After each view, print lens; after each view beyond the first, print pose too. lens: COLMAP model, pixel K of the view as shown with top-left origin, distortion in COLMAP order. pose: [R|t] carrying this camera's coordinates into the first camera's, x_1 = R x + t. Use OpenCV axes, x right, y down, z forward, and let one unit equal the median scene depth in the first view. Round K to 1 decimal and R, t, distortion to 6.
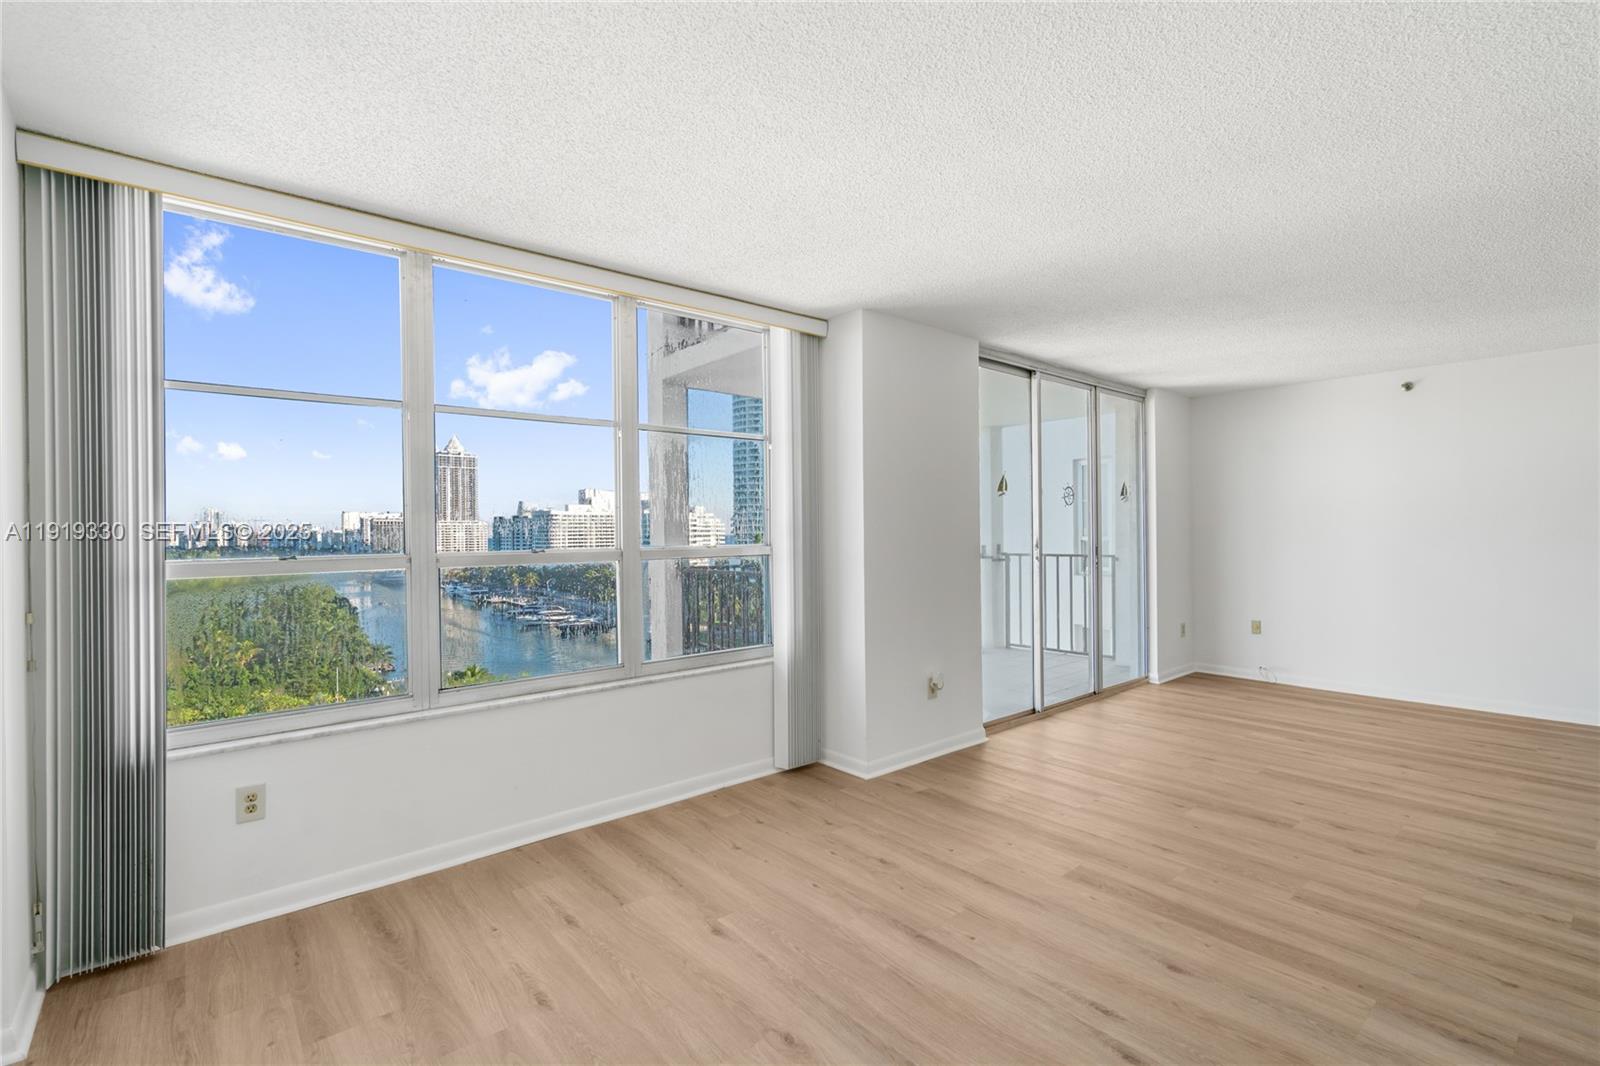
lens RADIAL K [[716.6, 0, 805.2], [0, 716.6, 532.3], [0, 0, 1]] dist [-0.004290, 0.000324]
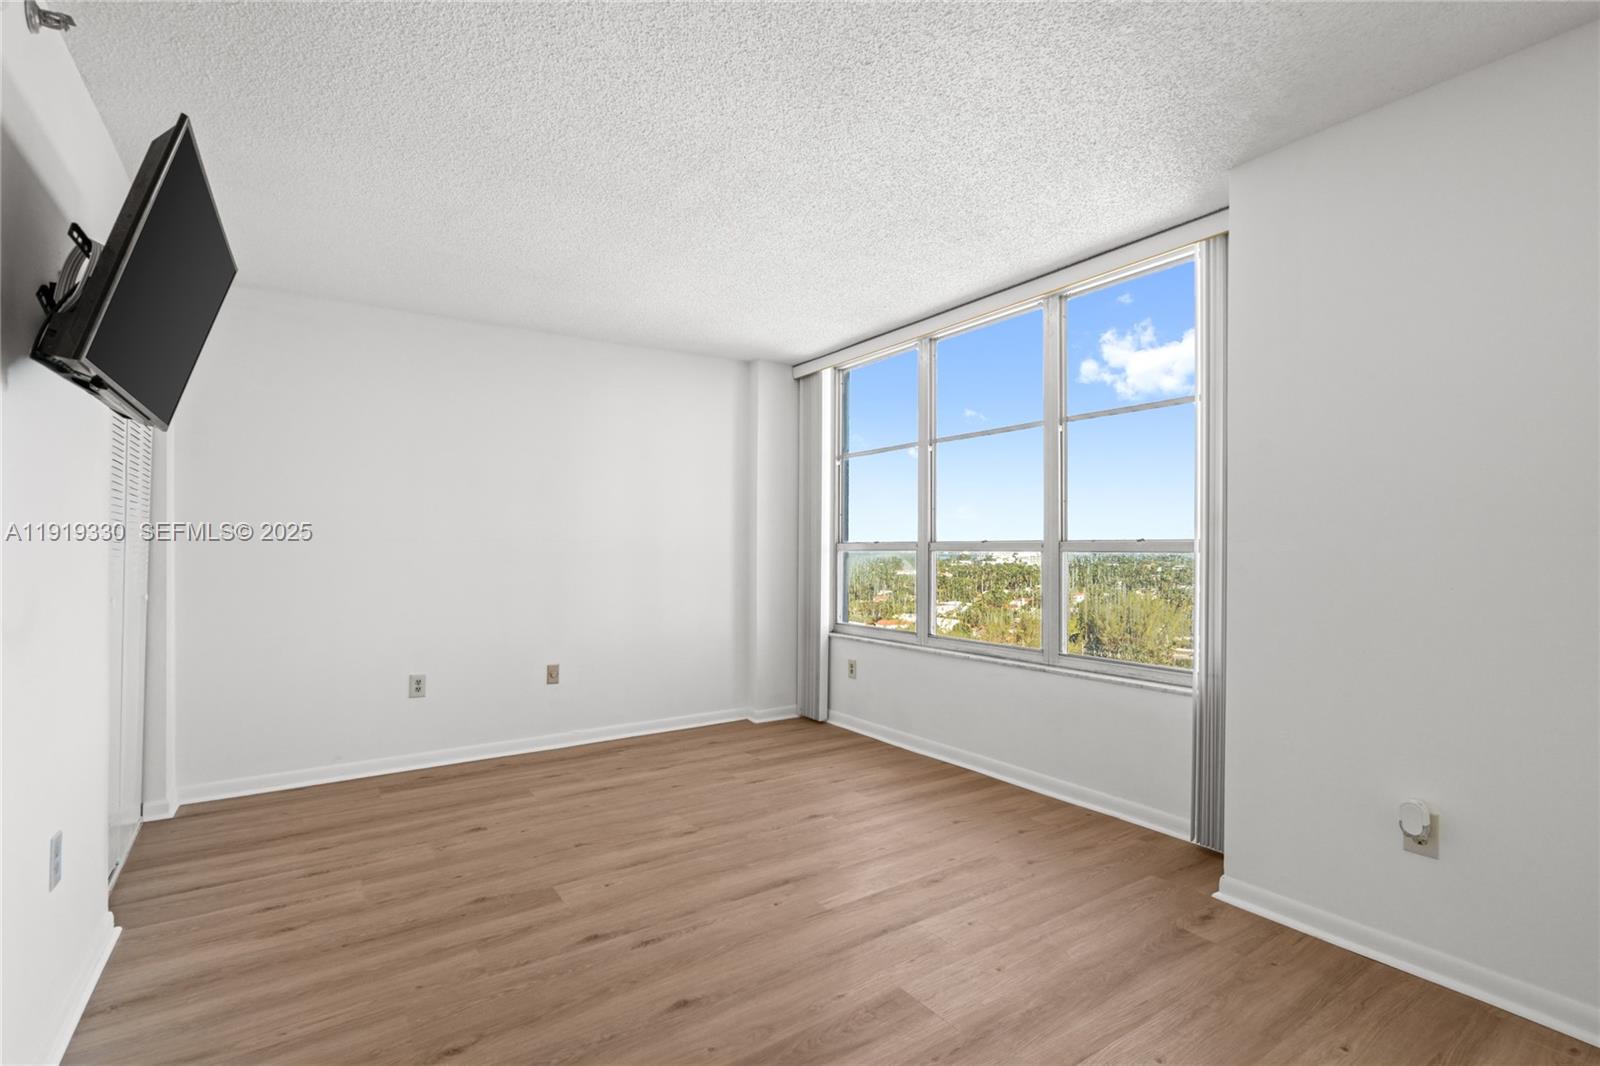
lens RADIAL K [[728.7, 0, 806.5], [0, 728.7, 538.3], [0, 0, 1]] dist [-0.008118, 0.005585]
pose [[-0.090935, 0.000048, -0.995857, 1.135399], [-0.001585, 0.999999, 0.000193, 0.025215], [0.995856, 0.001596, -0.090935, 1.000168]]
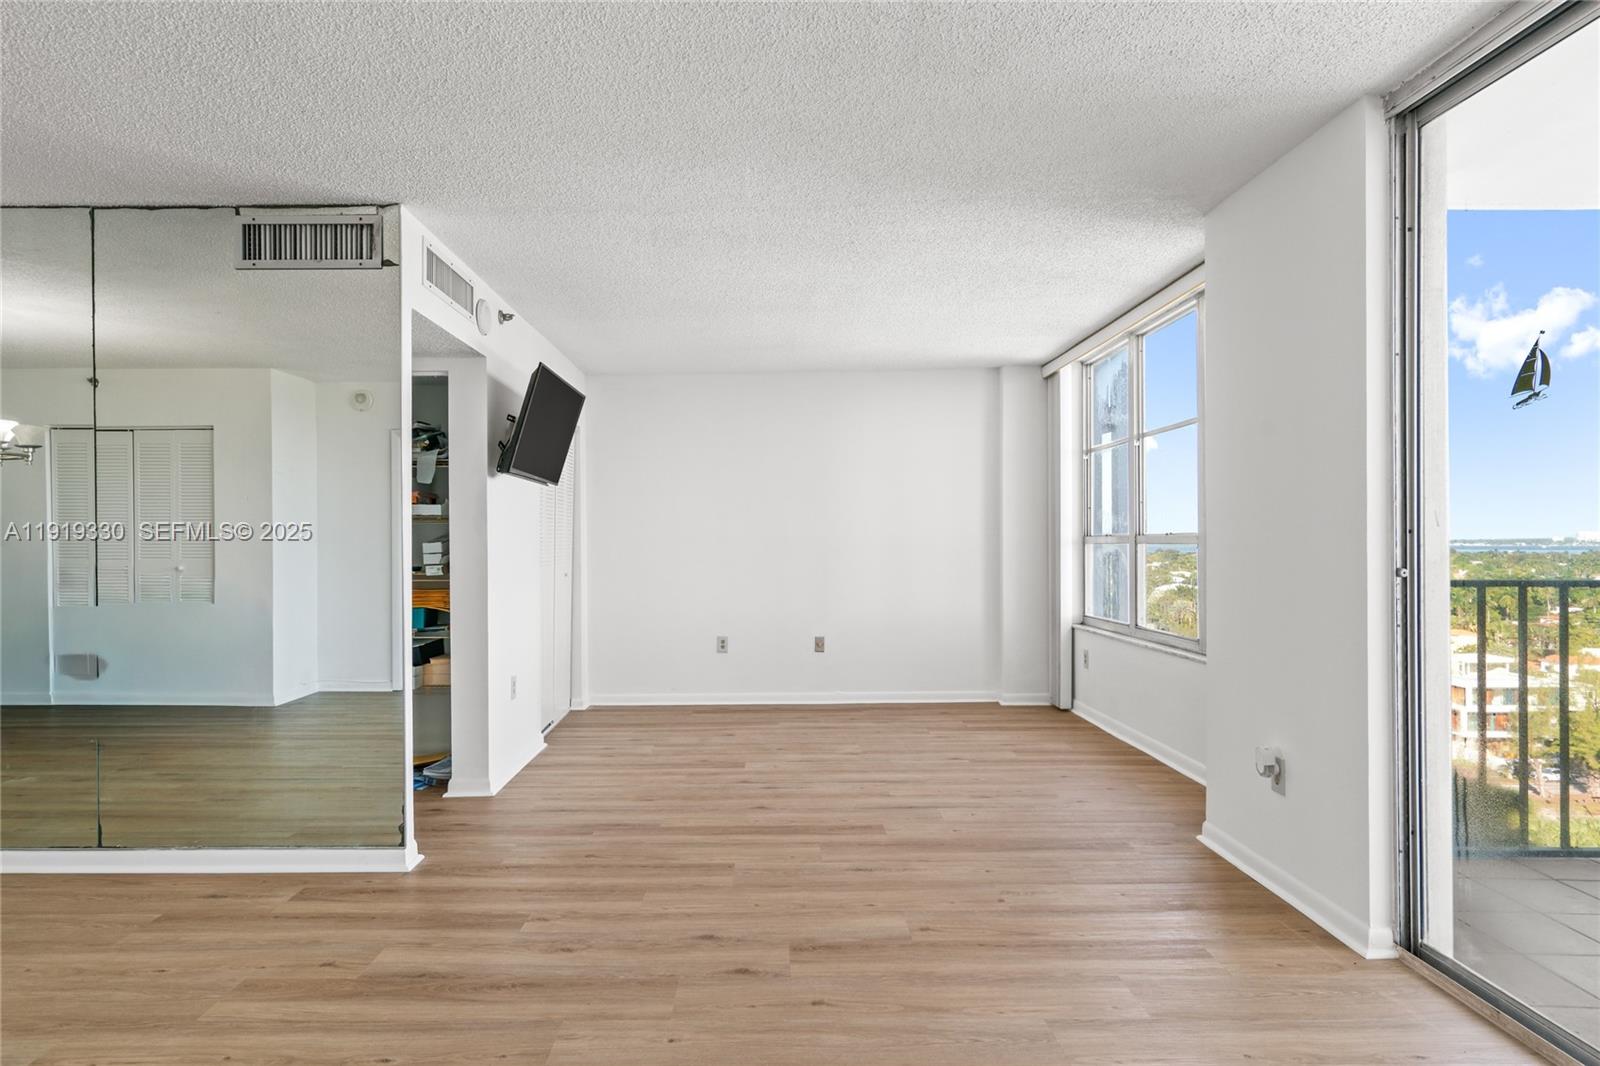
lens RADIAL K [[927.5, 0, 799.5], [0, 927.5, 516.4], [0, 0, 1]] dist [0.002126, 0.000568]
pose [[-0.619562, -0.004117, -0.784937, 1.648932], [0.014183, 0.999764, -0.016438, 0.014291], [0.784820, -0.021317, -0.619357, 1.875705]]
